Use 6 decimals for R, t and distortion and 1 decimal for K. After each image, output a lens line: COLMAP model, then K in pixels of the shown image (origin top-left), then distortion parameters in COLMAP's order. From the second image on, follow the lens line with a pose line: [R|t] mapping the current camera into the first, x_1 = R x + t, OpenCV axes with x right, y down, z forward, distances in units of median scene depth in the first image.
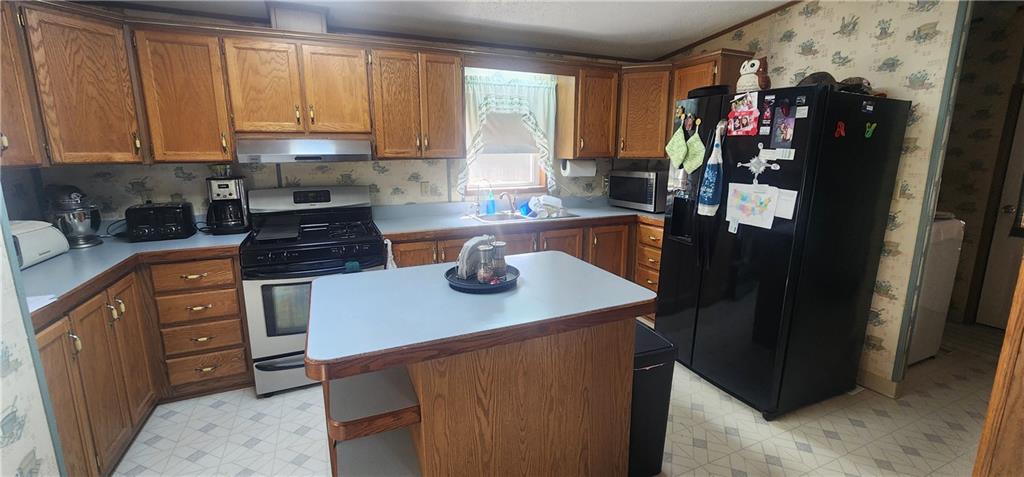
lens RADIAL K [[422.3, 0, 514.3], [0, 422.3, 236.8], [0, 0, 1]] dist [-0.000988, -0.000250]
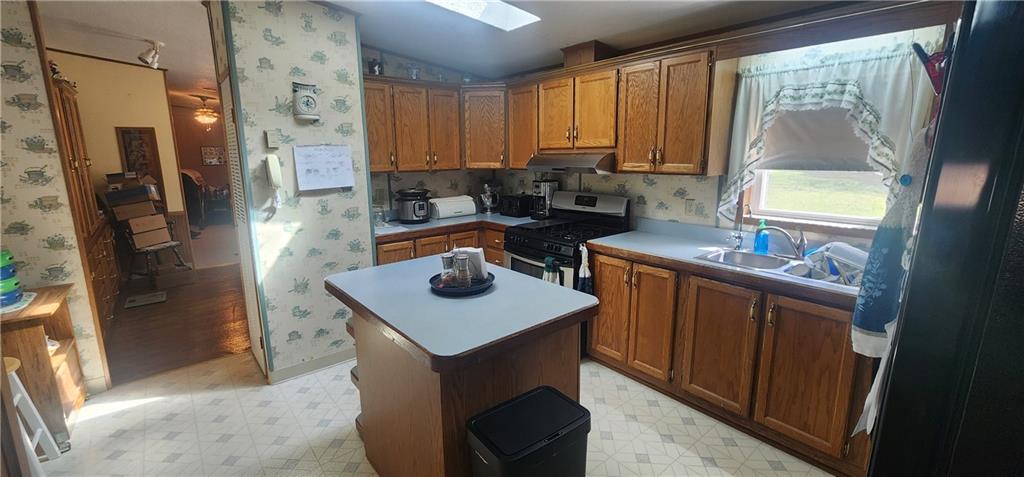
lens RADIAL K [[422.3, 0, 514.7], [0, 422.3, 235.3], [0, 0, 1]] dist [-0.000988, -0.000250]
pose [[0.264645, 0.184646, -0.946504, 0.627489], [-0.186719, 0.972735, 0.137556, -0.129688], [0.946097, 0.140327, 0.291906, 0.483598]]
